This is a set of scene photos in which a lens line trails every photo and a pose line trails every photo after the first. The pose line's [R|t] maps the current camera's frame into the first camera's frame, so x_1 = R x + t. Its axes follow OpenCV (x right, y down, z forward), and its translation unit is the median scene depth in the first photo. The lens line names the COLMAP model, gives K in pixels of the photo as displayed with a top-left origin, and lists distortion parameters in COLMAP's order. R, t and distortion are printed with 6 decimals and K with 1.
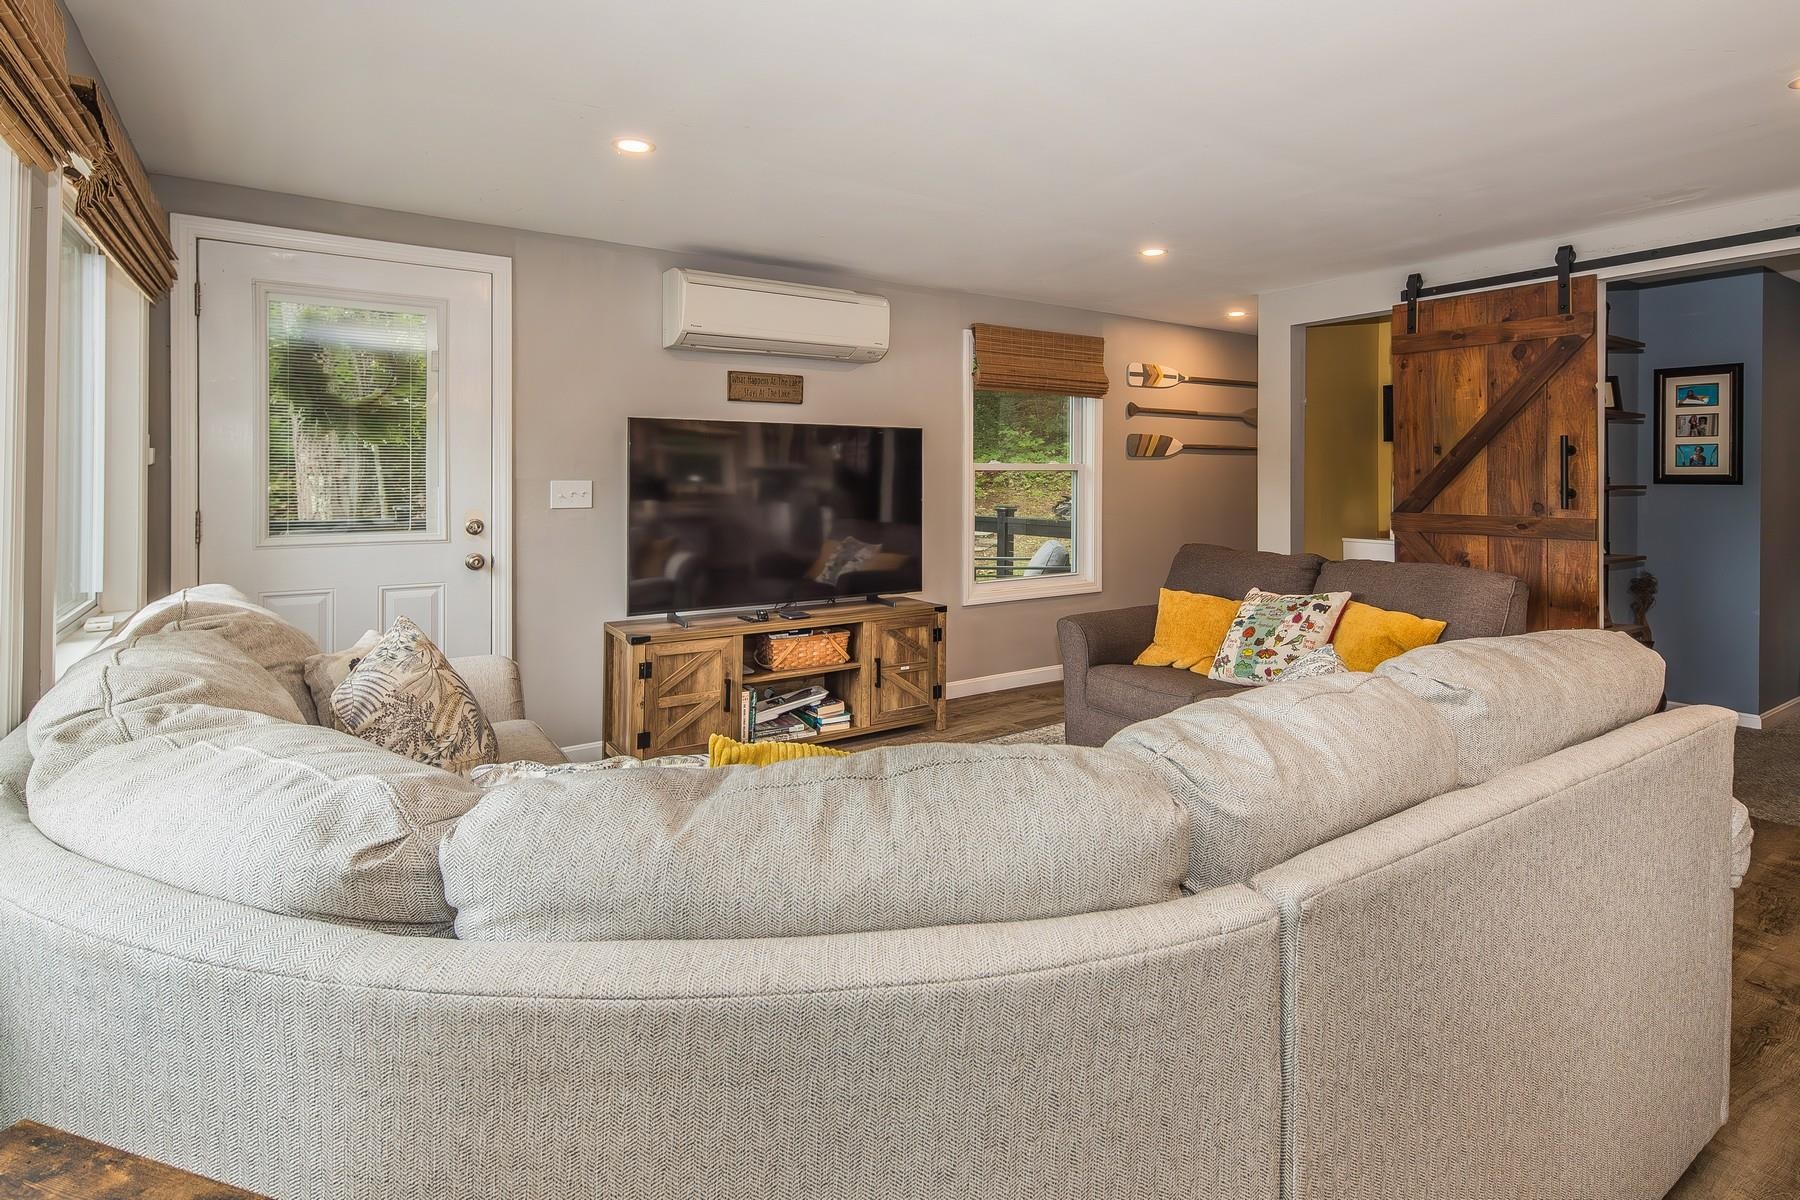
lens RADIAL K [[899.1, 0, 925.5], [0, 899.1, 476.5], [0, 0, 1]] dist [0.008046, 0.001688]
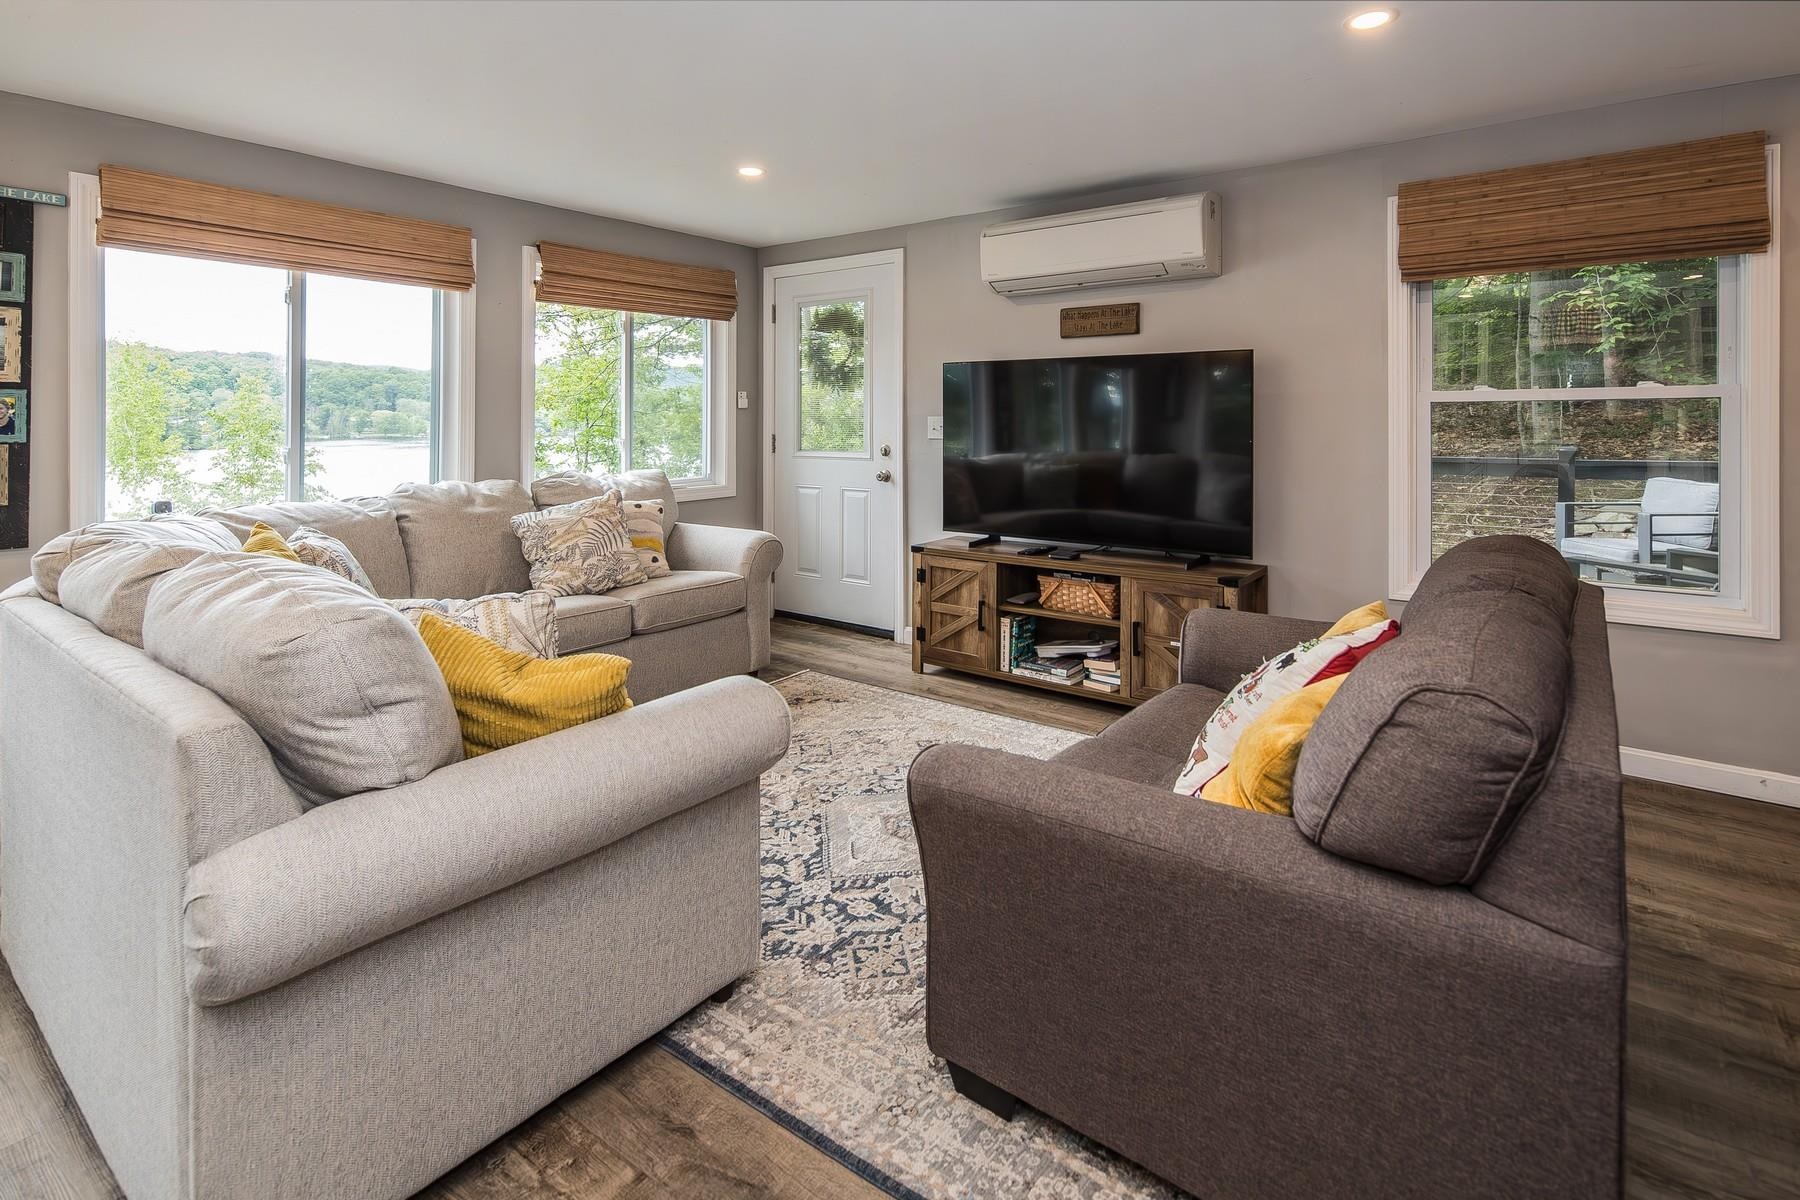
lens RADIAL K [[899.1, 0, 923.6], [0, 899.1, 425.2], [0, 0, 1]] dist [0.008046, 0.001688]
pose [[0.319244, 0.006102, -0.947653, 0.717743], [-0.001173, 0.999981, 0.006044, 0.008205], [0.947672, -0.000818, 0.319245, 0.546103]]
